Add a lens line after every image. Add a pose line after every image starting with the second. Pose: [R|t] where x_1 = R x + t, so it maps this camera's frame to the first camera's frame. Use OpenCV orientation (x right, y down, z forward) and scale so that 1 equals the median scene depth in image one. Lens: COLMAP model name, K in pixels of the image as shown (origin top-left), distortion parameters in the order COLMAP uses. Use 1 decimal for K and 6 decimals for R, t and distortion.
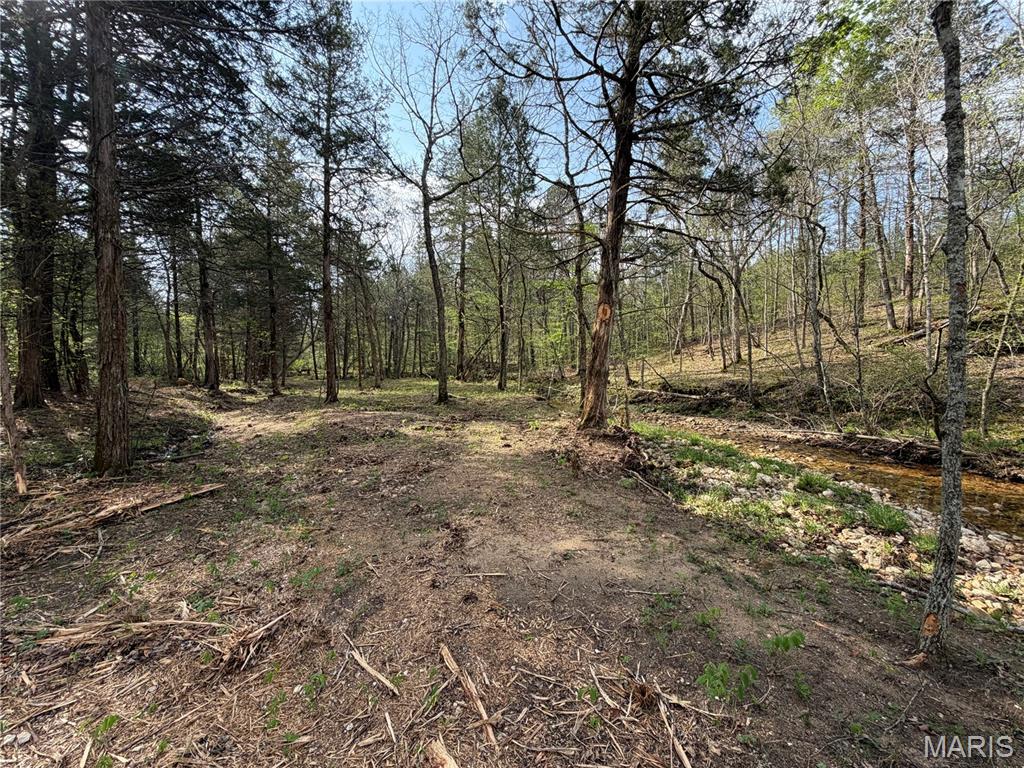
lens RADIAL K [[407.6, 0, 505.6], [0, 407.6, 387.1], [0, 0, 1]] dist [-0.000761, 0.000615]
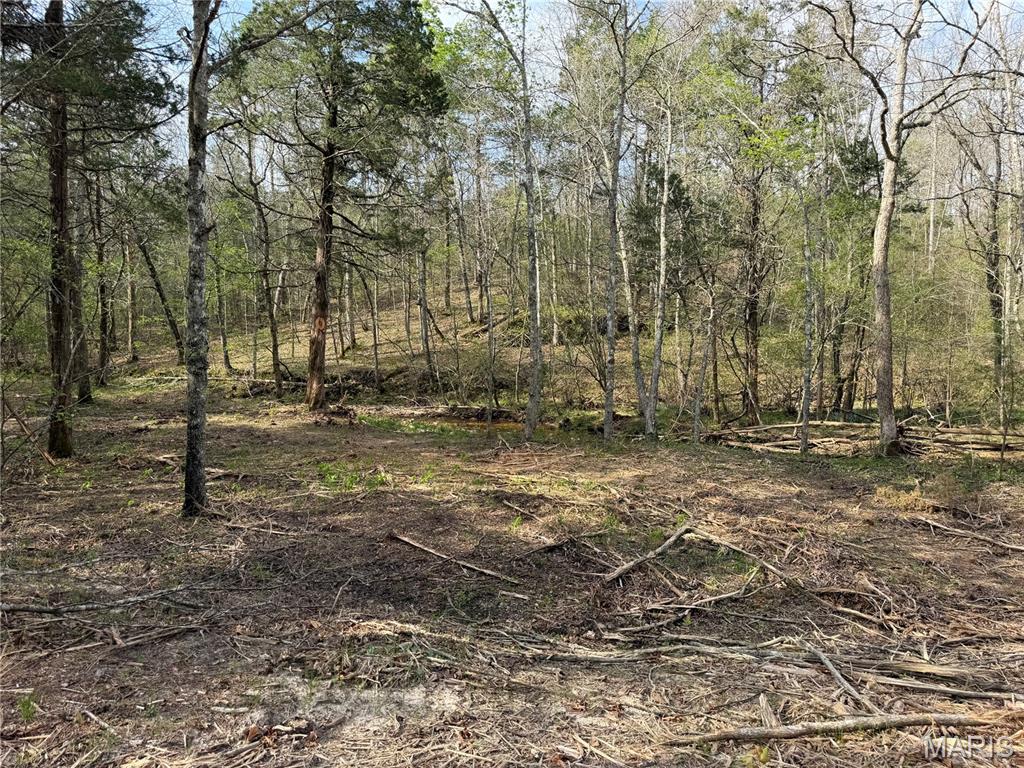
lens RADIAL K [[731.3, 0, 511.8], [0, 731.3, 384.2], [0, 0, 1]] dist [-0.005504, -0.025559]
pose [[0.682400, -0.040821, 0.729838, -0.560508], [0.029505, 0.999164, 0.028298, -0.016450], [-0.730383, 0.002224, 0.683034, -0.570260]]
